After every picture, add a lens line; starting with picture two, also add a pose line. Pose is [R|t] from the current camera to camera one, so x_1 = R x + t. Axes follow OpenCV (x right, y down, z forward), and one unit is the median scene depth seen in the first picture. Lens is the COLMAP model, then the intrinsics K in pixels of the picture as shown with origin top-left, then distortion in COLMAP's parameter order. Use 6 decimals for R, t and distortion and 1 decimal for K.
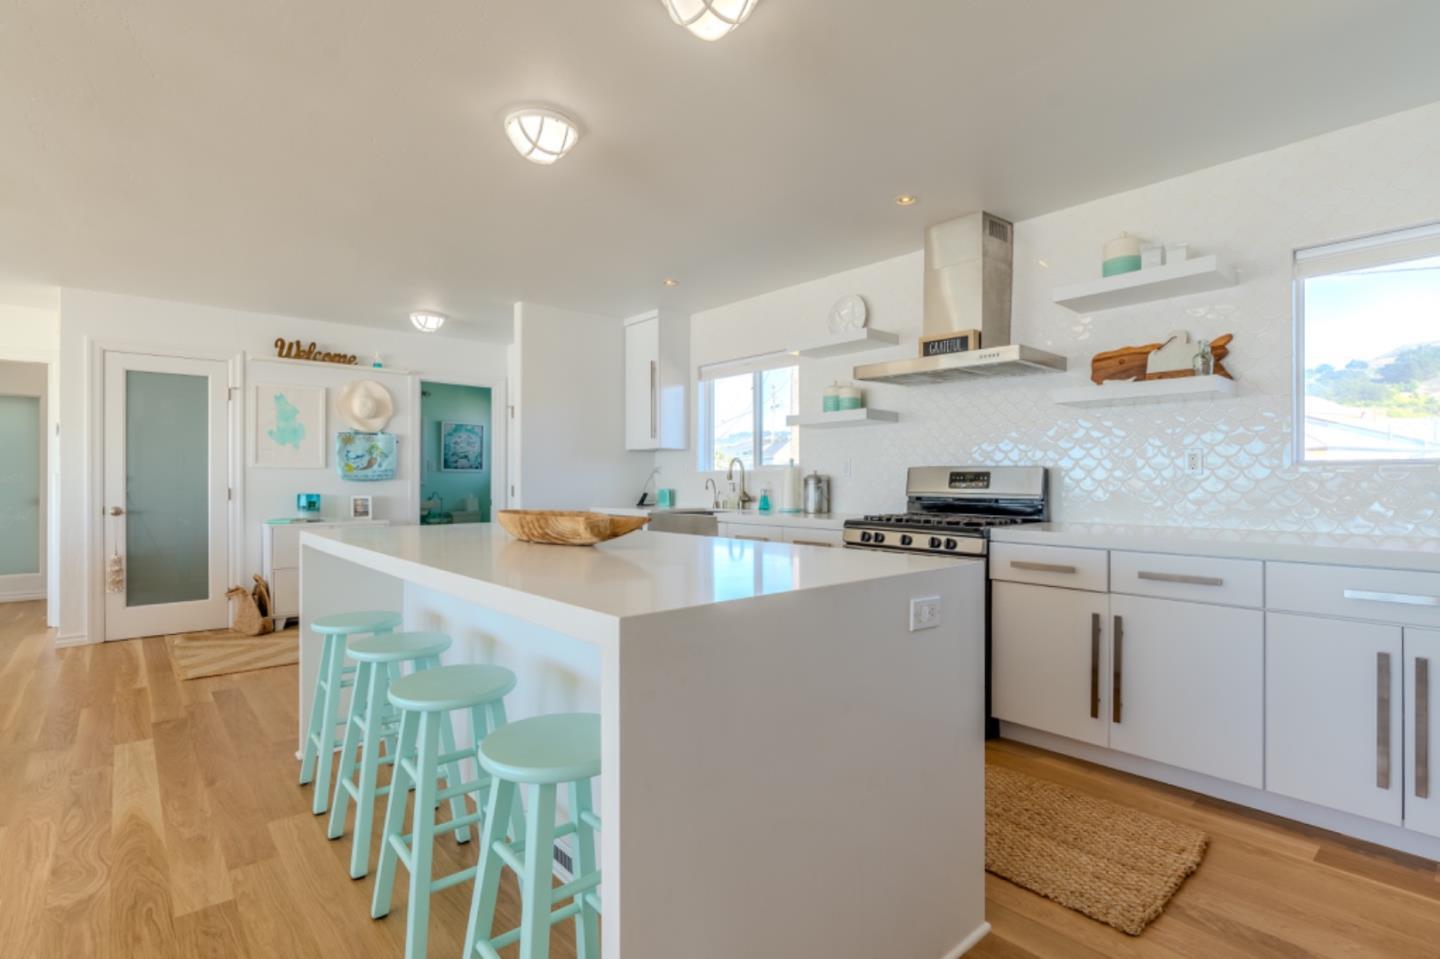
lens RADIAL K [[685.9, 0, 720.0], [0, 685.9, 479.5], [0, 0, 1]] dist [-0.004586, 0.001021]
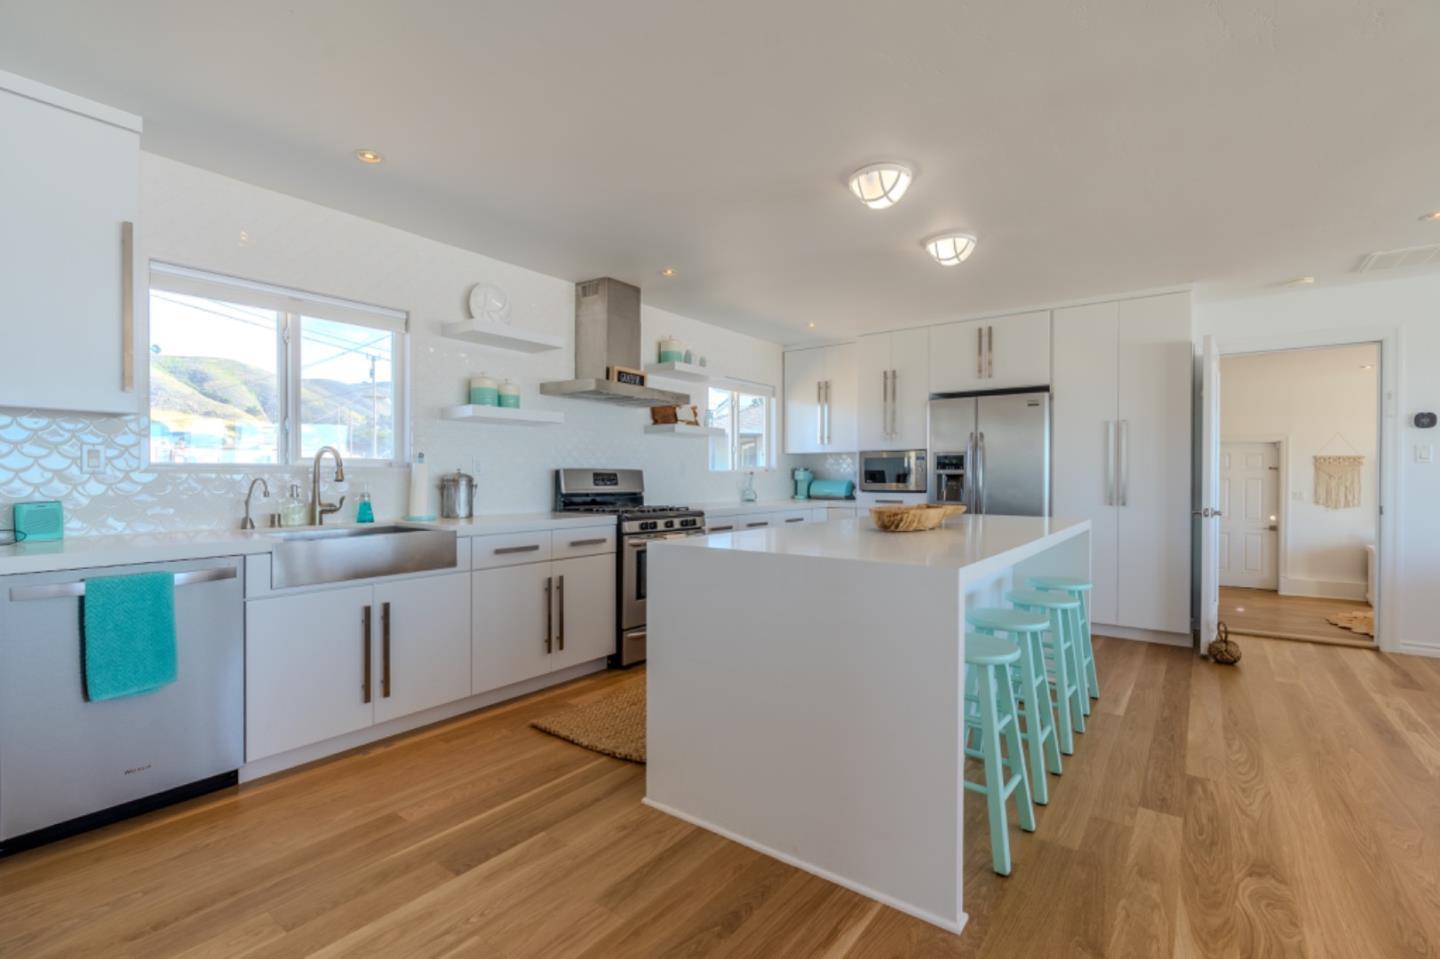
lens RADIAL K [[646.8, 0, 720.0], [0, 646.8, 479.5], [0, 0, 1]] dist [-0.004524, 0.000886]
pose [[-0.205619, -0.006755, 0.978609, -0.715903], [-0.002786, 0.999976, 0.006317, -0.005949], [-0.978628, -0.001428, -0.205633, 0.834977]]
